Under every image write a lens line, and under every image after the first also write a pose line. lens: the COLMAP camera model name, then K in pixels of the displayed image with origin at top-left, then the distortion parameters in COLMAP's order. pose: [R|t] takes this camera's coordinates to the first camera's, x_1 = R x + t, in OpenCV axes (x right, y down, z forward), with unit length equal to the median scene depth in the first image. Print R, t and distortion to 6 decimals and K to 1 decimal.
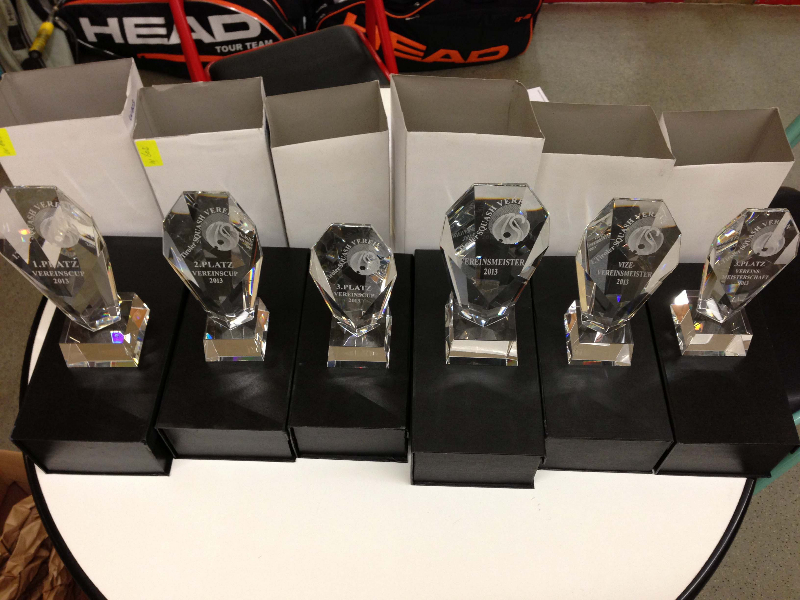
lens RADIAL K [[746.5, 0, 400.0], [0, 746.5, 300.0], [0, 0, 1]] dist [0.103882, -0.218626]
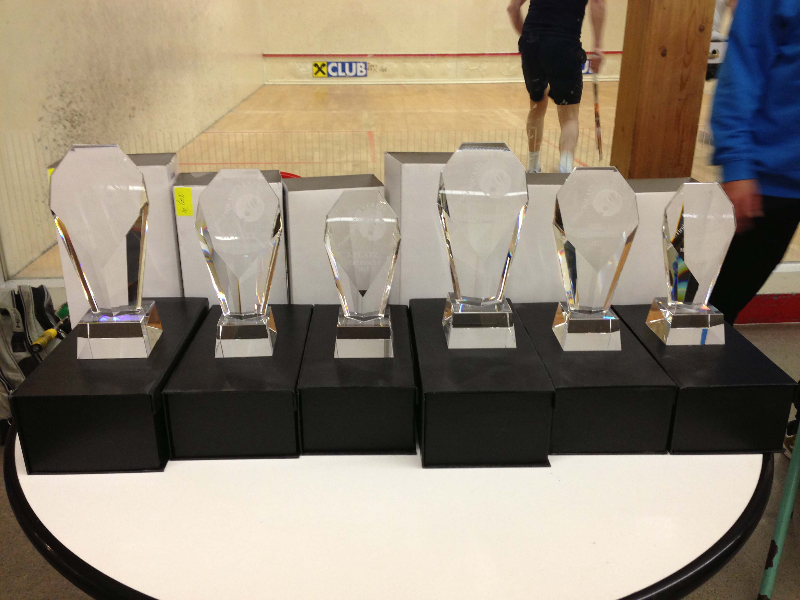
lens RADIAL K [[746.5, 0, 400.0], [0, 746.5, 300.0], [0, 0, 1]] dist [0.103882, -0.218626]
pose [[0.997840, -0.016876, 0.063490, -0.068922], [0.049742, 0.825372, -0.562393, 0.591890], [-0.042912, 0.564336, 0.824429, 0.097979]]
